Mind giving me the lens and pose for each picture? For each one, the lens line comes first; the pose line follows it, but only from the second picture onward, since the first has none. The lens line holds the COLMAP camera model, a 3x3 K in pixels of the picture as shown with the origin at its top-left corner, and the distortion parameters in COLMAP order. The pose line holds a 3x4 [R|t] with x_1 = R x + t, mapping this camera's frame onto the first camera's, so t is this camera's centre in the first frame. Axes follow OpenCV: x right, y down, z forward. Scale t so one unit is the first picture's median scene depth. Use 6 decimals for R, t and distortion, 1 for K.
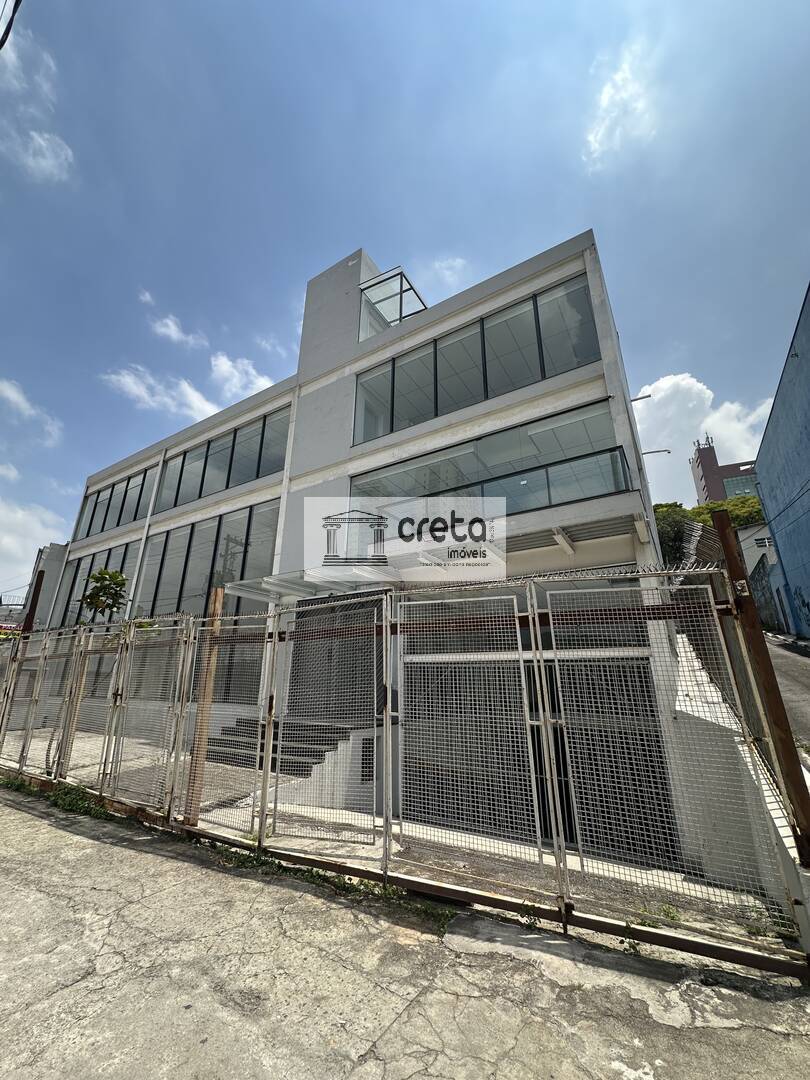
lens RADIAL K [[428.8, 0, 409.6], [0, 428.8, 546.1], [0, 0, 1]] dist [0.000872, -0.000184]
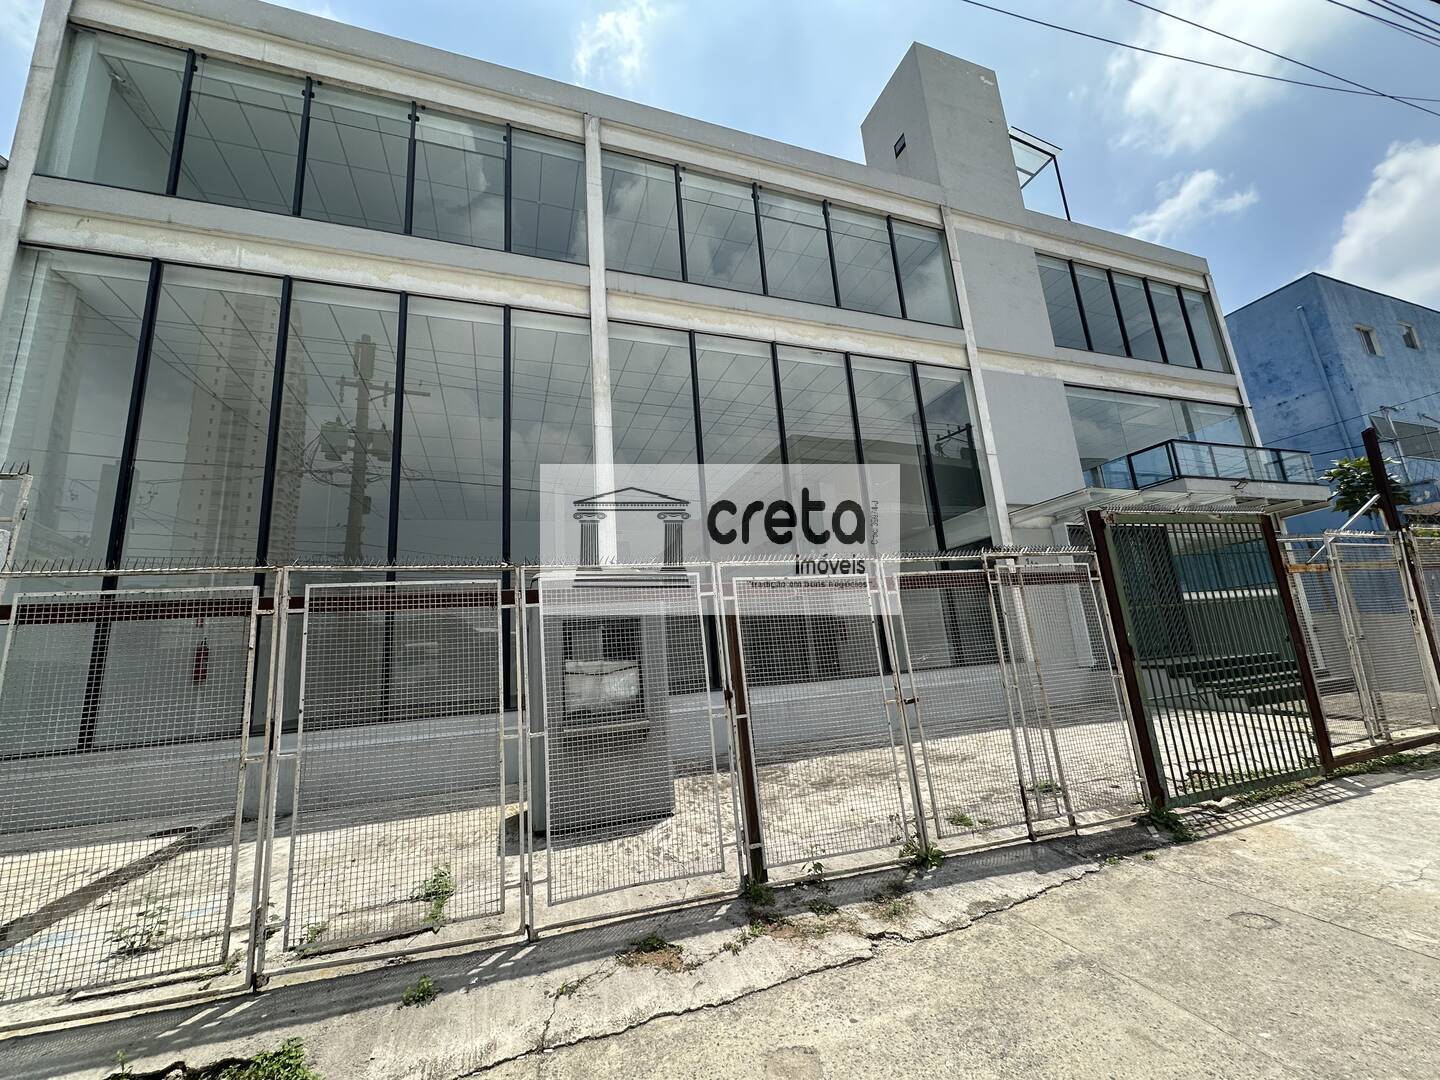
lens RADIAL K [[571.7, 0, 720.0], [0, 571.7, 540.0], [0, 0, 1]] dist [0.000872, -0.000184]
pose [[0.623301, 0.113021, 0.773771, -0.947001], [-0.169278, 0.985539, -0.007593, 0.174500], [-0.763440, -0.126249, 0.633420, 0.544138]]
